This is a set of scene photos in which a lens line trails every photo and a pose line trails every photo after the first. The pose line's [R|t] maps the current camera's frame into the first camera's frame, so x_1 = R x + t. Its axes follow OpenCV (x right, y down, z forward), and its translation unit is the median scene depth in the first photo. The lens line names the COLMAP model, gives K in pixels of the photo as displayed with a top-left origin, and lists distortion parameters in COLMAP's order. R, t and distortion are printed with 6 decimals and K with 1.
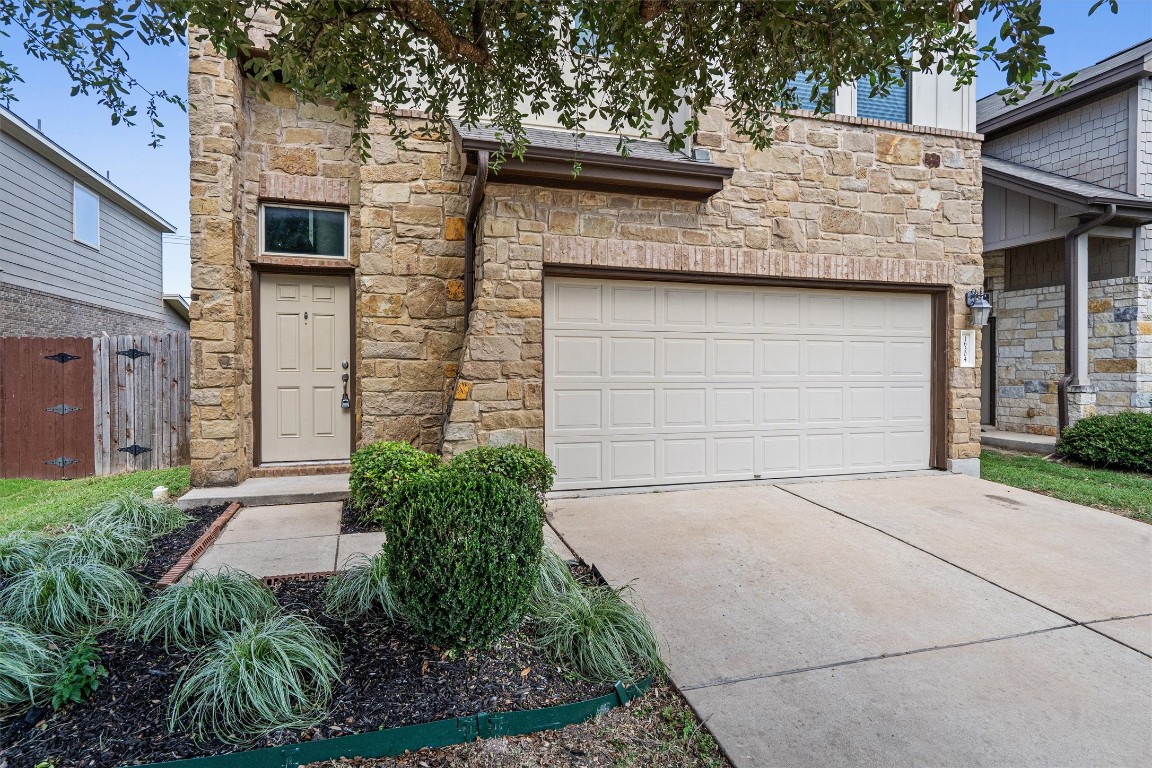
lens RADIAL K [[597.3, 0, 575.1], [0, 597.3, 386.8], [0, 0, 1]] dist [0.002149, 0.001173]
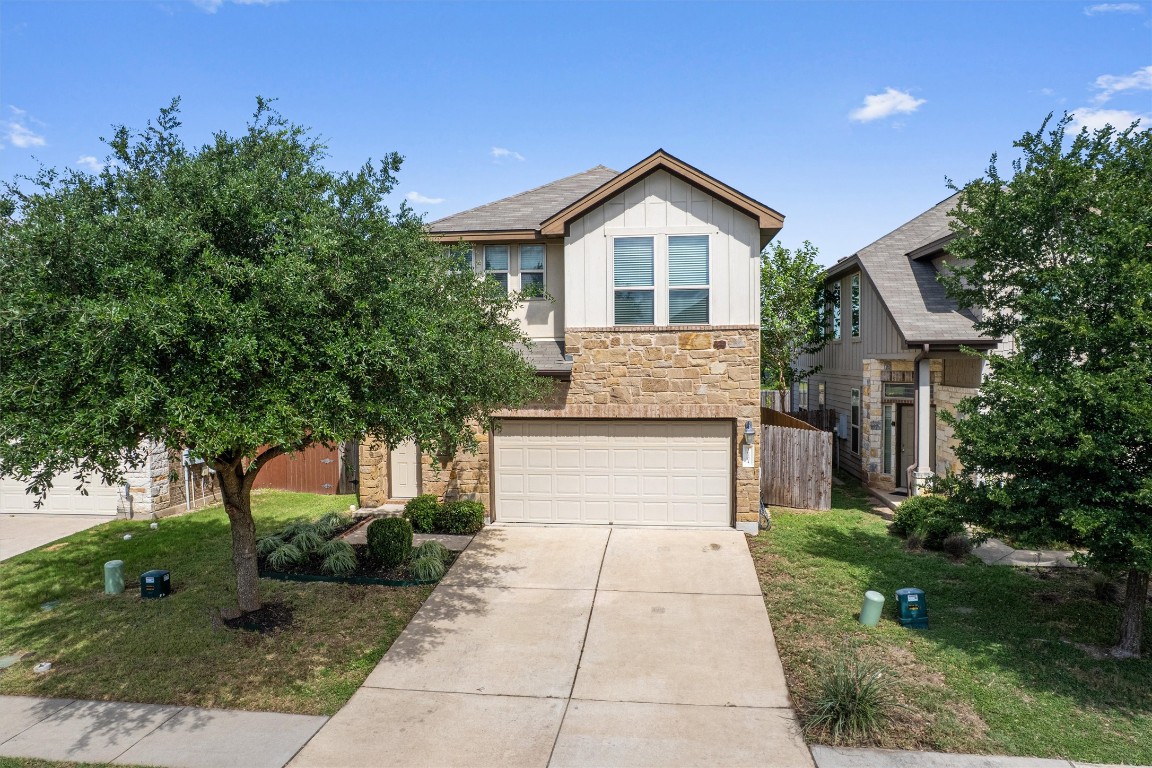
lens RADIAL K [[670.1, 0, 569.2], [0, 670.1, 374.2], [0, 0, 1]] dist [0.004921, 0.002199]
pose [[0.915994, -0.000860, -0.401191, 1.017003], [-0.005495, 0.999877, -0.014689, -0.279015], [0.401154, 0.015659, 0.915877, -0.950508]]
